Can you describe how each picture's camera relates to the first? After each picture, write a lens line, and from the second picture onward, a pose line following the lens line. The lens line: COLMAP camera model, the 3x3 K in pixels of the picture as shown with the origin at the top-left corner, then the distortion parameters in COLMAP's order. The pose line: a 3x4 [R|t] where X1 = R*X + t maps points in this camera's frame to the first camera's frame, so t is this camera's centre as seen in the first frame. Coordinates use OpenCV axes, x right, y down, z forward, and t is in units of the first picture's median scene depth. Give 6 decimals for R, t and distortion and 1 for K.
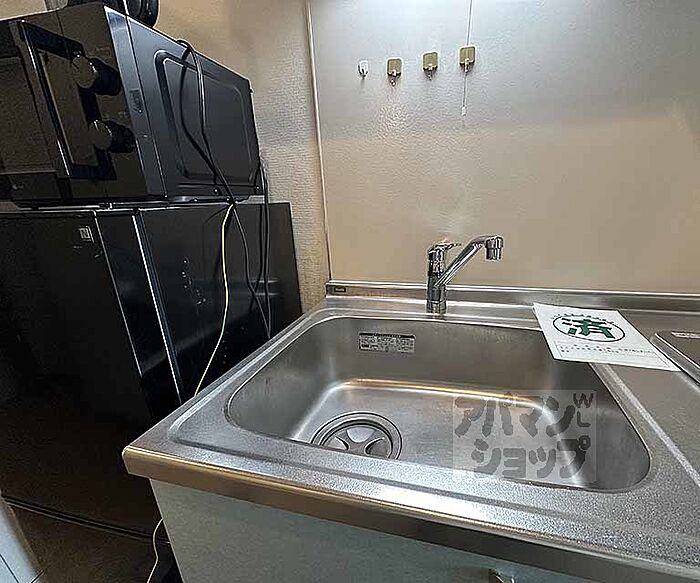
lens RADIAL K [[308.9, 0, 389.2], [0, 308.9, 289.7], [0, 0, 1]] dist [-0.000793, -0.000120]
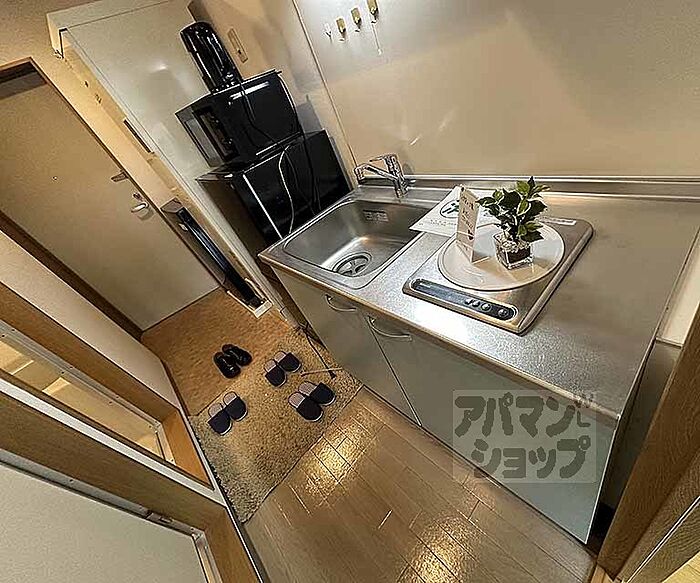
lens RADIAL K [[308.9, 0, 389.2], [0, 308.9, 289.7], [0, 0, 1]] dist [-0.000793, -0.000120]
pose [[0.832293, 0.122751, -0.540574, 1.145412], [0.134741, 0.901131, 0.412078, -0.174979], [0.537711, -0.415807, 0.733465, -0.454193]]
